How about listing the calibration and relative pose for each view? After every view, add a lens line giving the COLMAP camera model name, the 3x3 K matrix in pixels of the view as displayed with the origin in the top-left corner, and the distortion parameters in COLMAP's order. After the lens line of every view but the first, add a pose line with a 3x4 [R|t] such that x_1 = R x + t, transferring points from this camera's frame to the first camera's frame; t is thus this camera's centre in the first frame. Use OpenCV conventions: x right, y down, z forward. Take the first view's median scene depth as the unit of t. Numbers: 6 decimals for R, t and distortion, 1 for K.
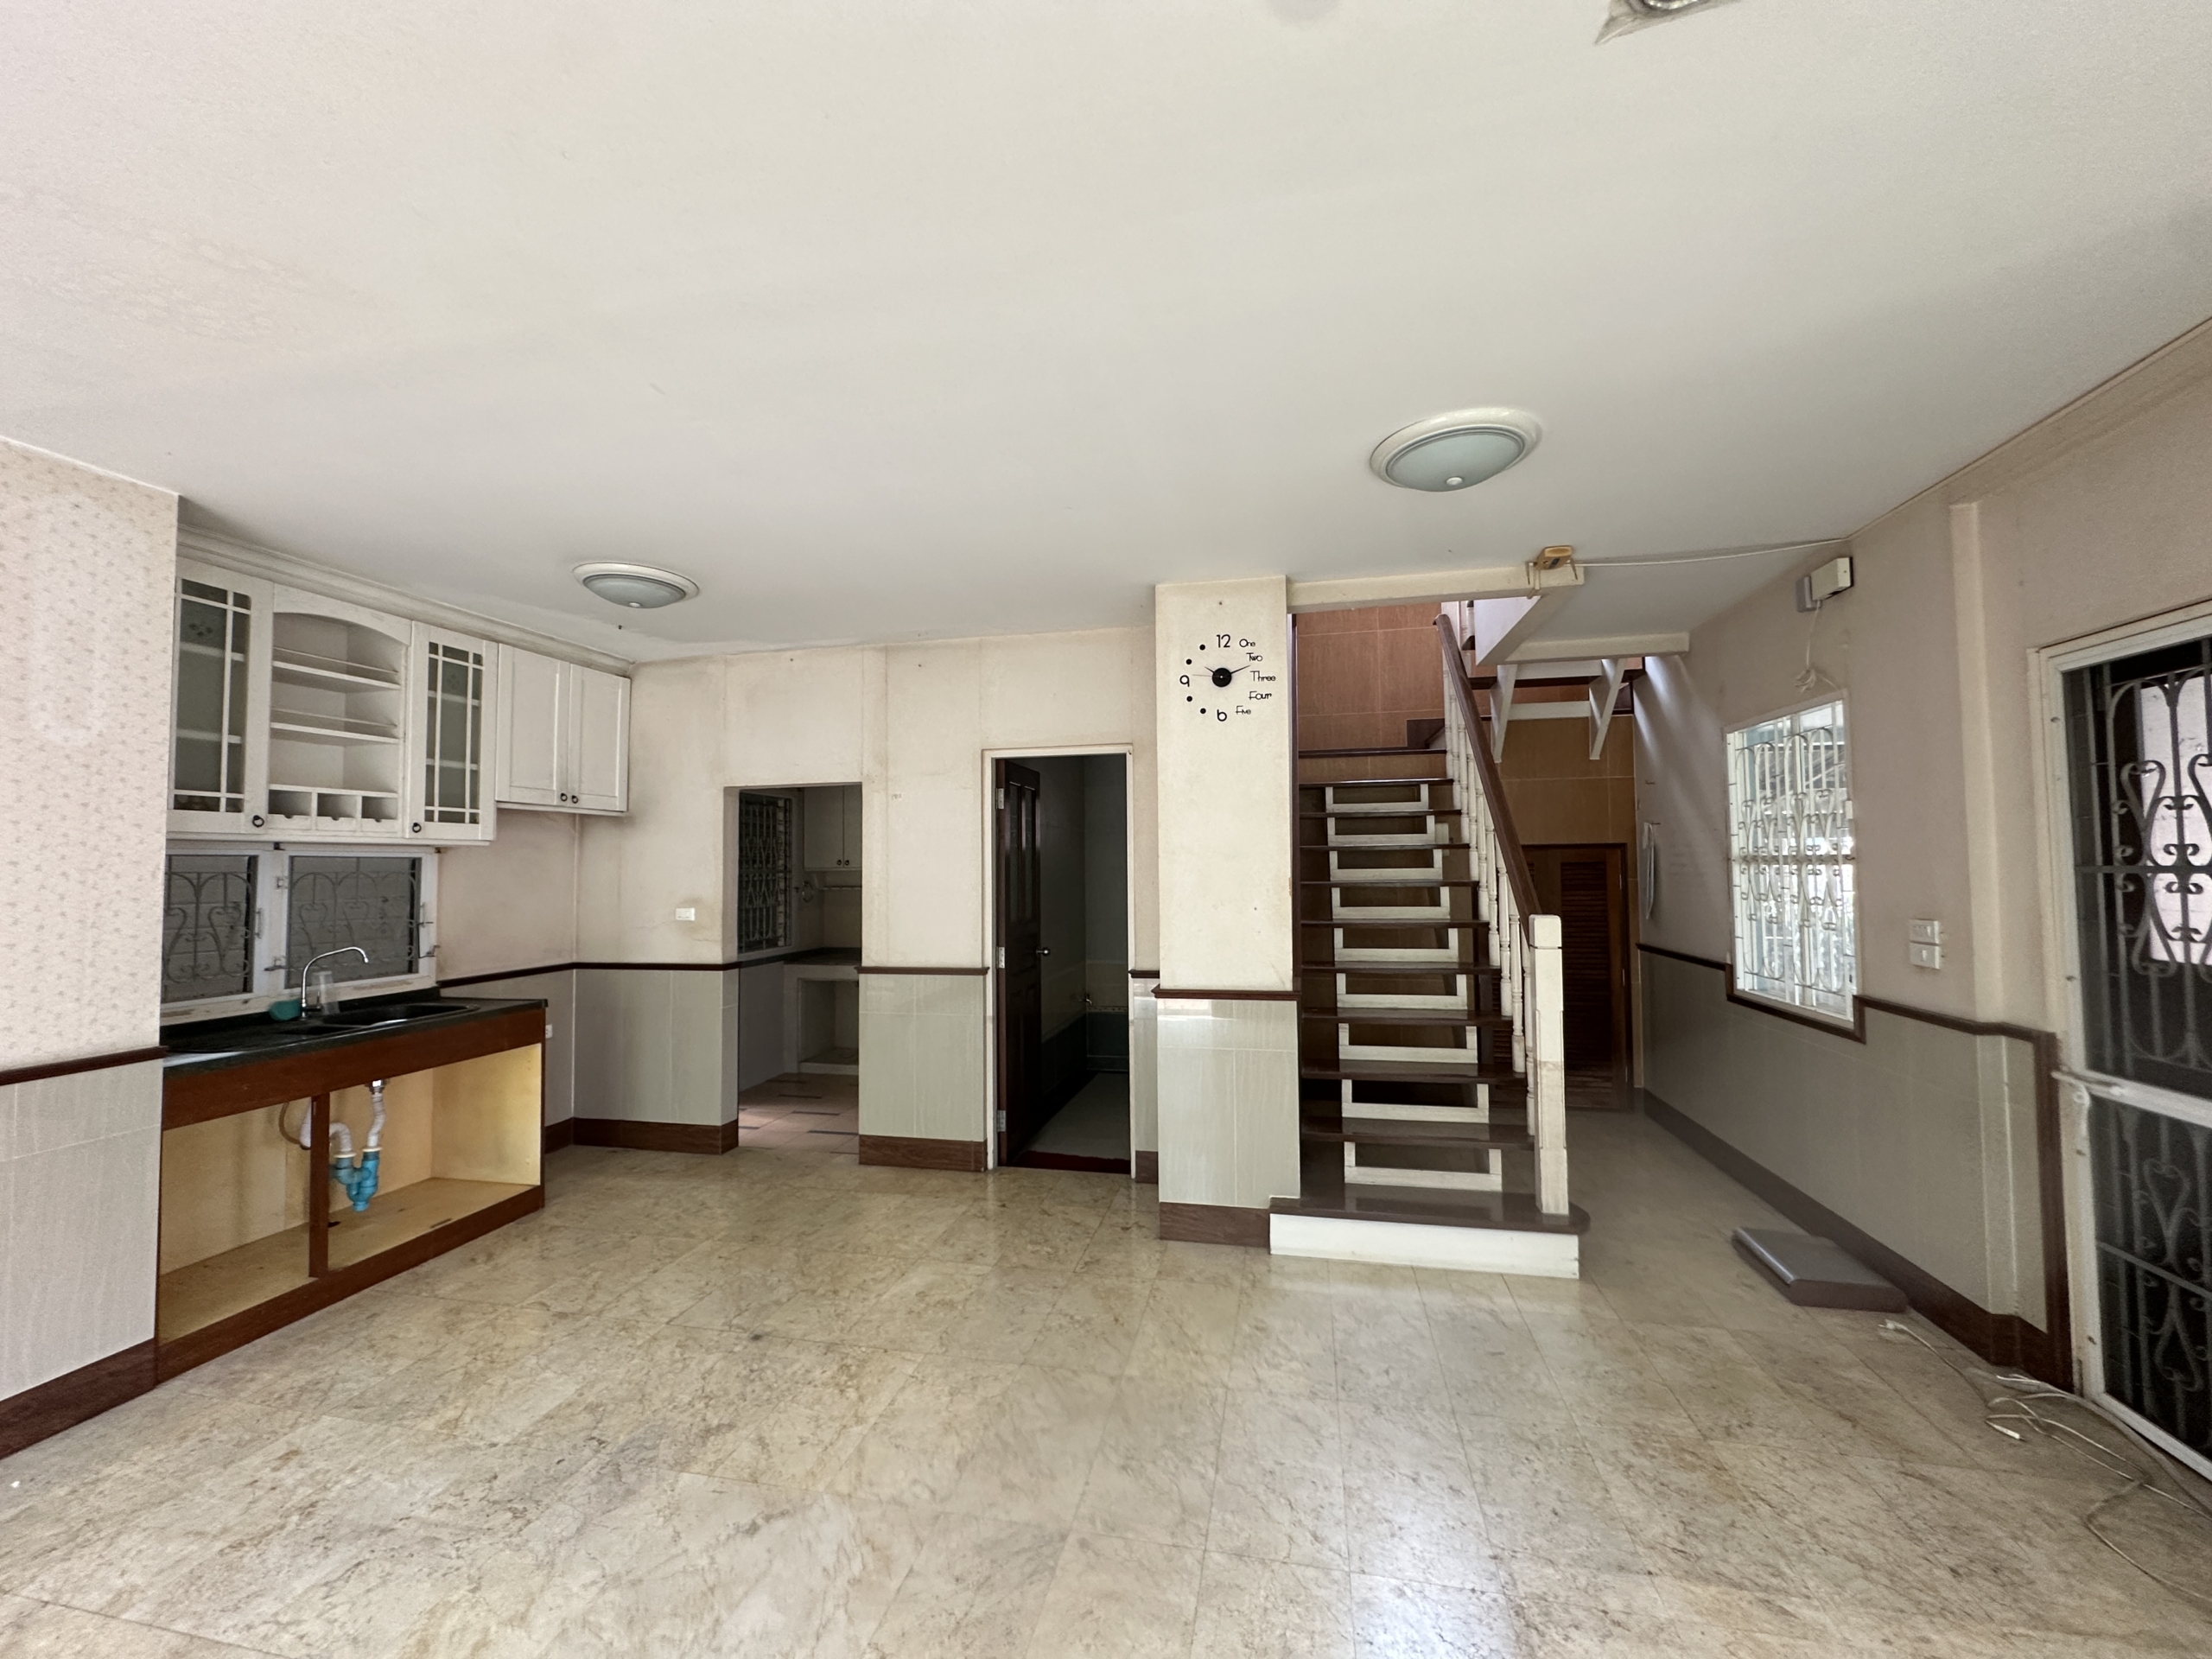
lens RADIAL K [[889.8, 0, 1110.4], [0, 889.8, 831.8], [0, 0, 1]] dist [-0.007538, 0.001624]
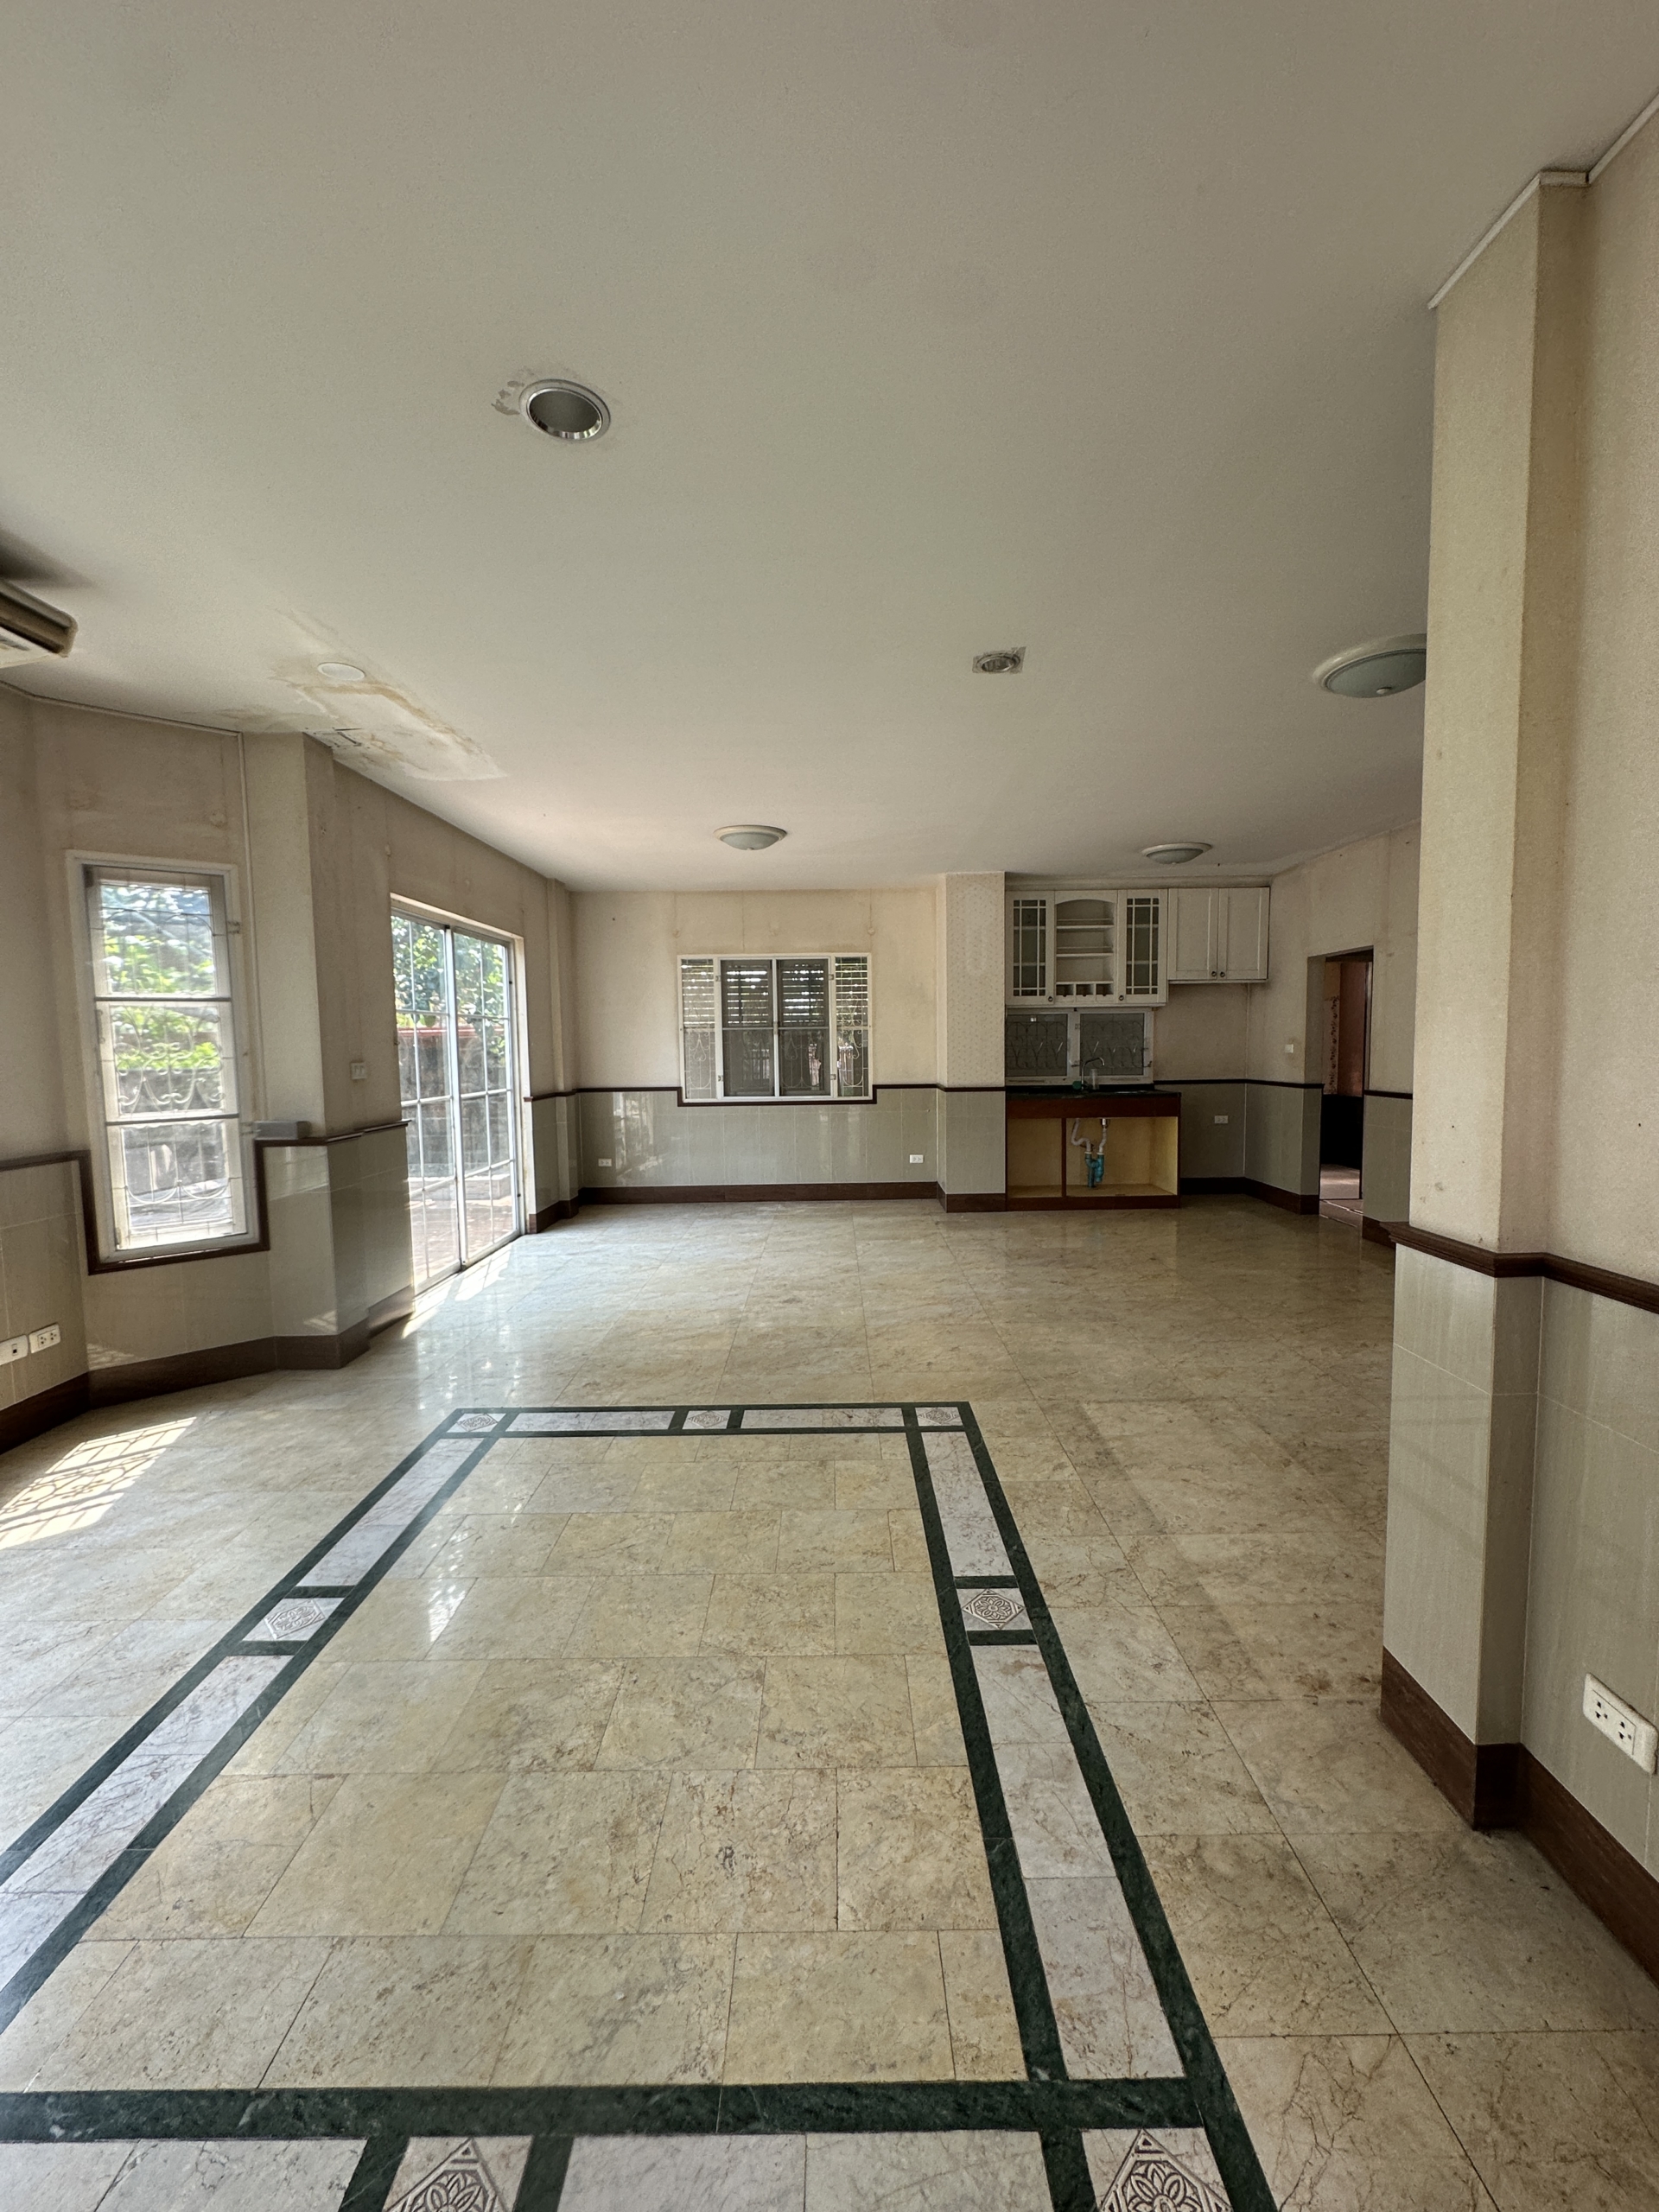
lens RADIAL K [[889.8, 0, 833.5], [0, 889.8, 1108.4], [0, 0, 1]] dist [-0.007538, 0.001624]
pose [[0.218444, 0.081646, -0.972428, 0.904100], [0.049675, 0.994272, 0.094639, 0.018738], [0.974584, -0.068979, 0.213137, -0.046131]]
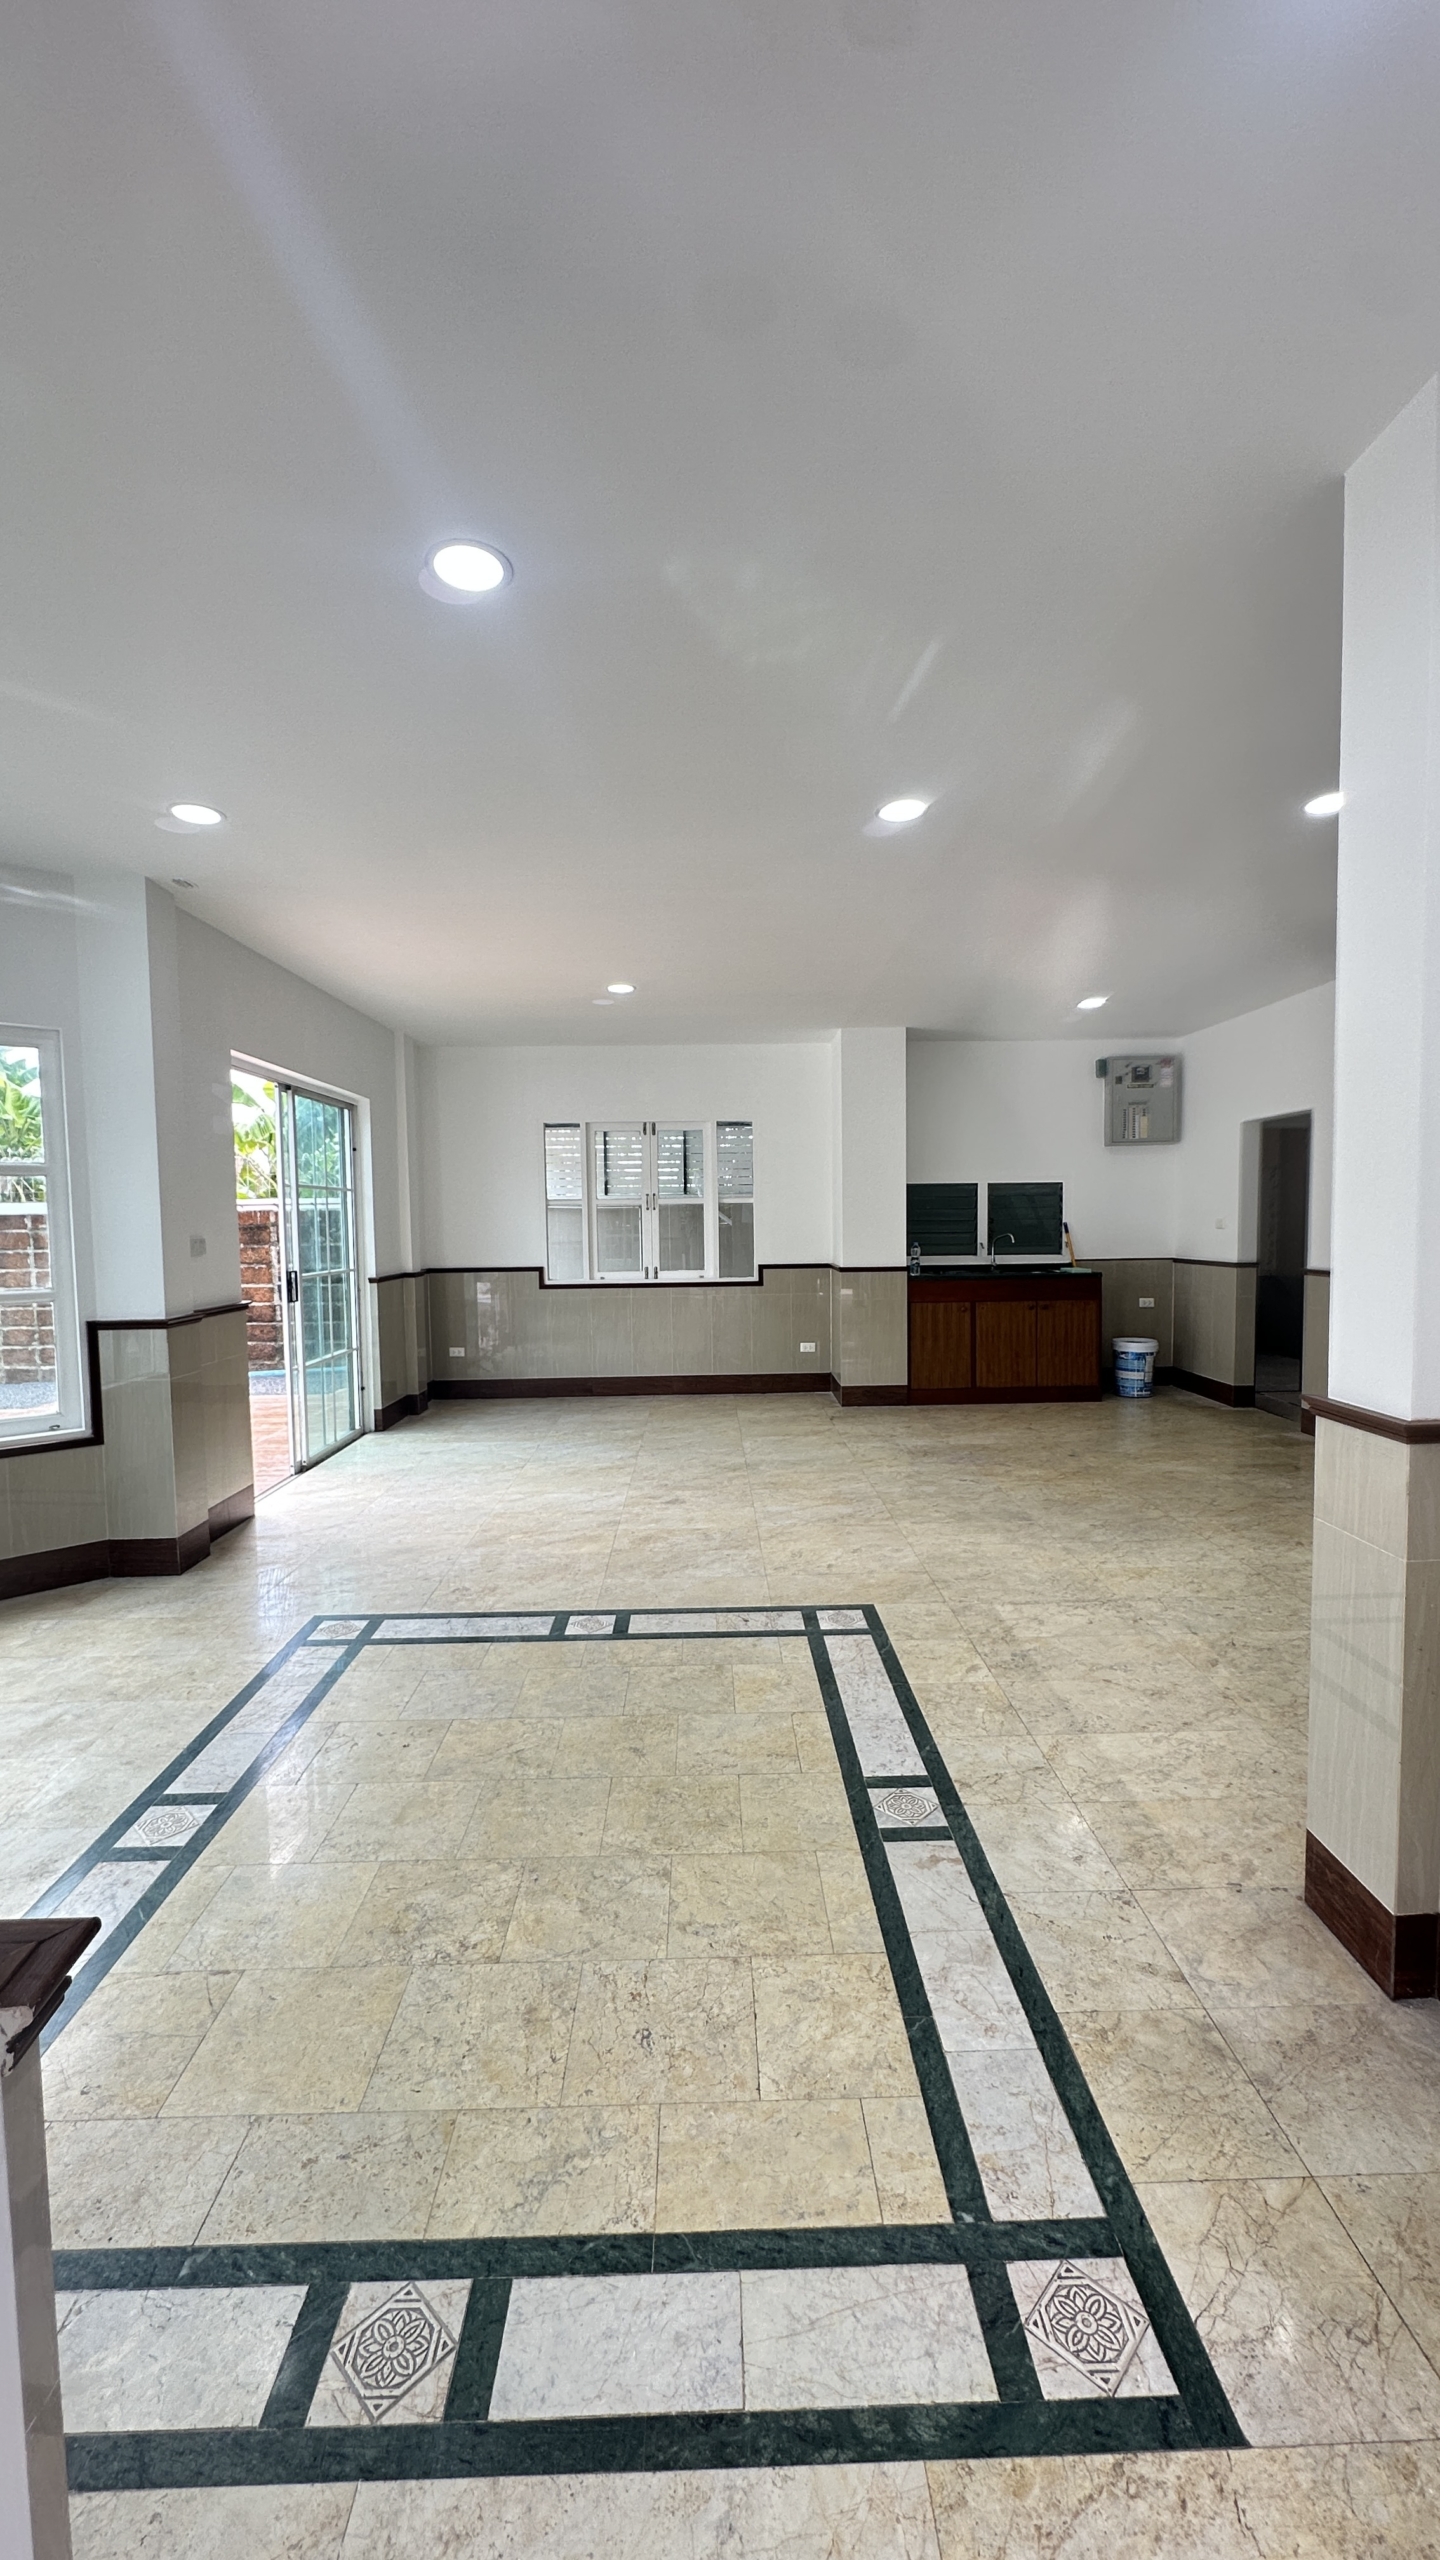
lens RADIAL K [[1025.1, 0, 714.2], [0, 1025.1, 1287.0], [0, 0, 1]] dist [-0.006667, 0.001069]
pose [[0.228084, 0.074701, -0.970771, 0.955721], [0.049024, 0.994907, 0.088076, 0.018410], [0.972406, -0.067680, 0.223261, -0.079136]]
